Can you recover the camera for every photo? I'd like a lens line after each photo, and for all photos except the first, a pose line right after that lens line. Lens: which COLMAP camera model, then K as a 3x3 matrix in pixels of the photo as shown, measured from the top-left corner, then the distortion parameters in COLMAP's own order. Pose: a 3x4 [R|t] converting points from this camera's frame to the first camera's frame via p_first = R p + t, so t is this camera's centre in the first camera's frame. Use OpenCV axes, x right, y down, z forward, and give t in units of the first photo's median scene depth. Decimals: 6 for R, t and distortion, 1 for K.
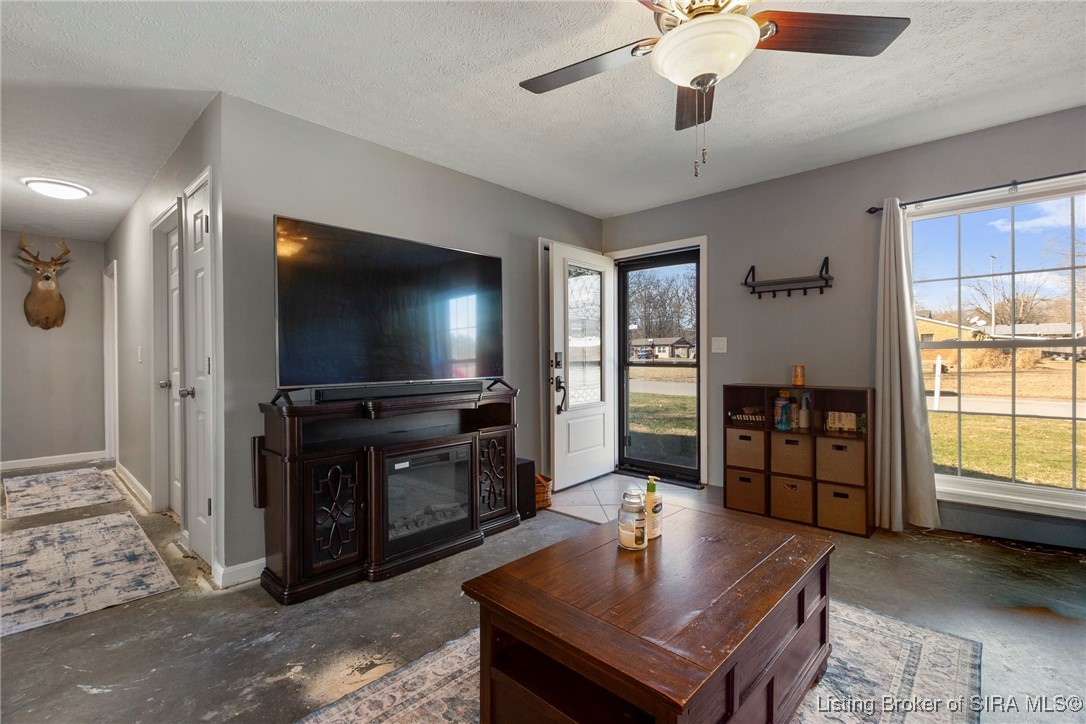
lens RADIAL K [[486.6, 0, 549.5], [0, 486.6, 358.0], [0, 0, 1]] dist [-0.001436, -0.000424]
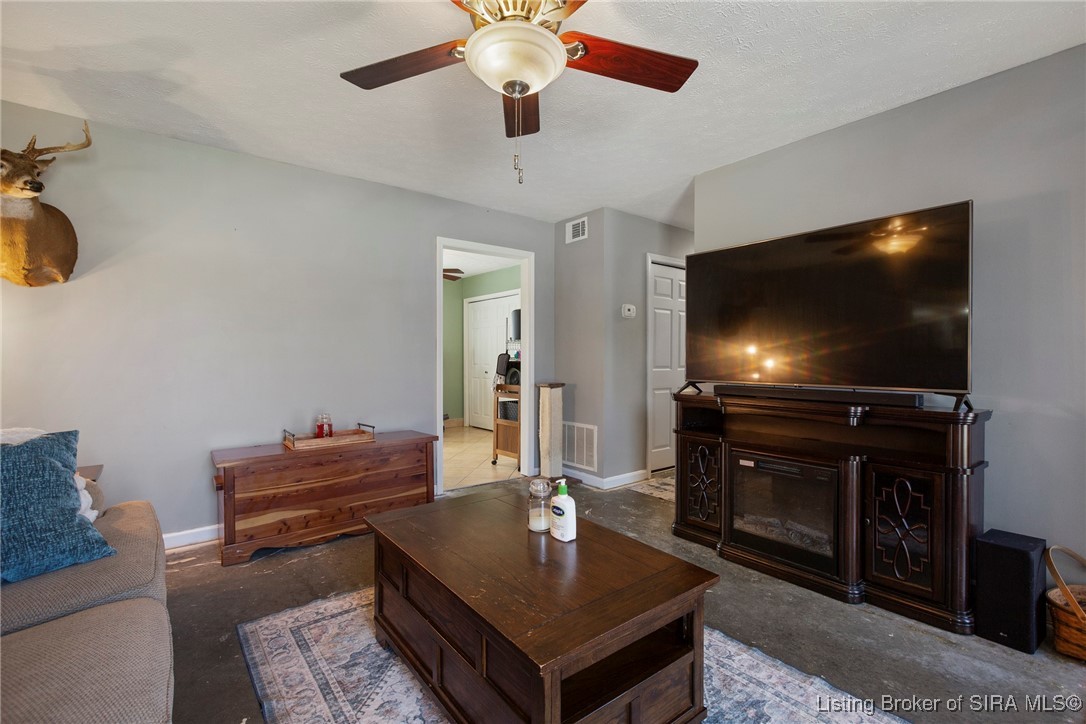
lens RADIAL K [[486.6, 0, 549.5], [0, 486.6, 358.0], [0, 0, 1]] dist [-0.001436, -0.000424]
pose [[-0.151804, 0.002083, -0.988408, 0.832270], [-0.006364, 0.999975, 0.003085, -0.004637], [0.988390, 0.006759, -0.151787, 0.781165]]
